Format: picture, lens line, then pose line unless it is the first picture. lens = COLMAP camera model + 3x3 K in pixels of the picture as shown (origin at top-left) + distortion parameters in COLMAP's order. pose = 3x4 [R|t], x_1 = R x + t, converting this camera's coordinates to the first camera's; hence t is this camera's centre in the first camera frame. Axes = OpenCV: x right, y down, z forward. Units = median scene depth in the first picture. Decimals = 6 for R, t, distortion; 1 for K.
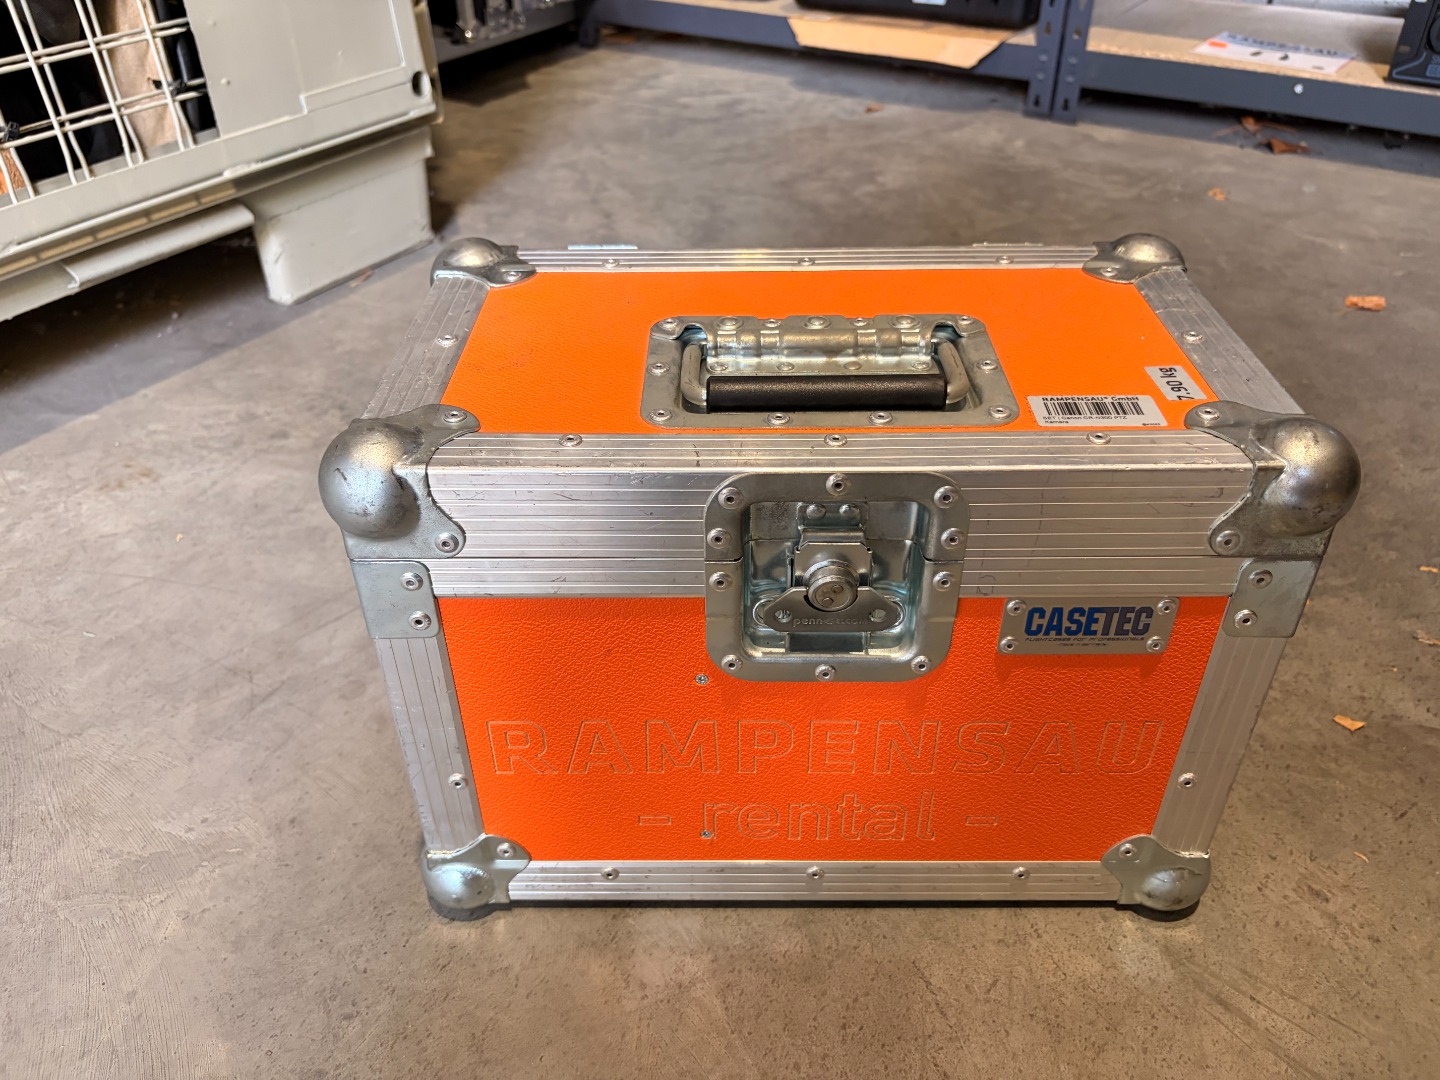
lens RADIAL K [[1152.1, 0, 720.2], [0, 1152.1, 571.3], [0, 0, 1]] dist [0.035769, -0.043128]
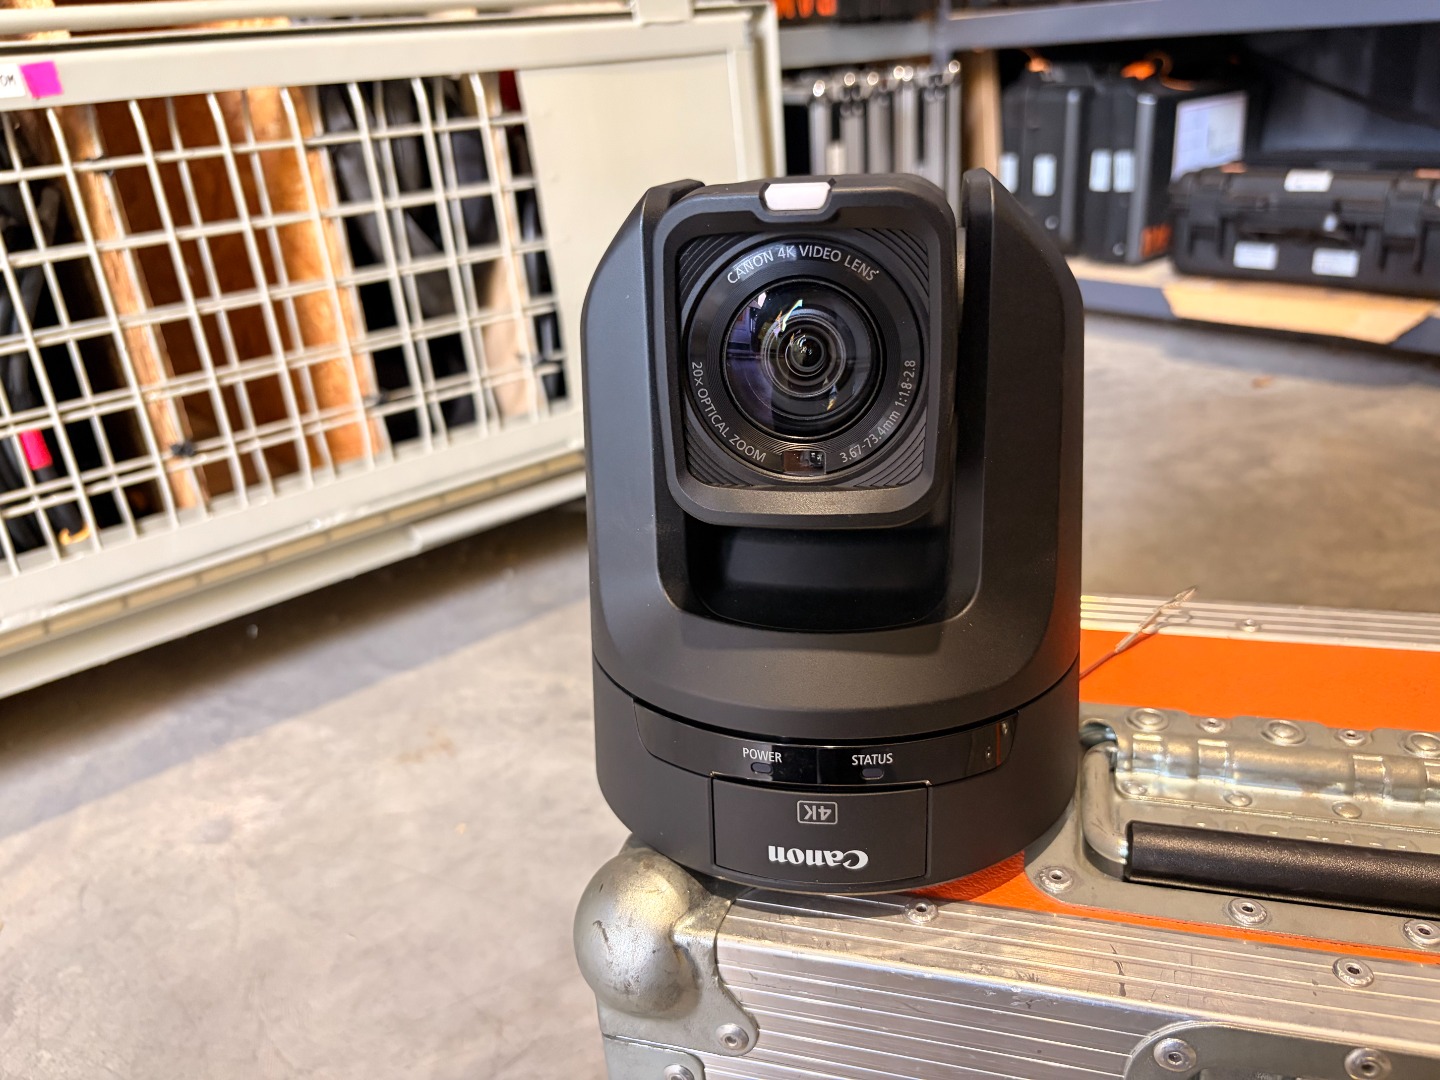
lens RADIAL K [[1095.6, 0, 723.7], [0, 1095.6, 543.7], [0, 0, 1]] dist [0.029771, -0.003051]
pose [[0.961375, 0.065643, -0.267299, -0.050190], [-0.117508, 0.976078, -0.182930, -0.117175], [0.248897, 0.207274, 0.946091, 0.184129]]
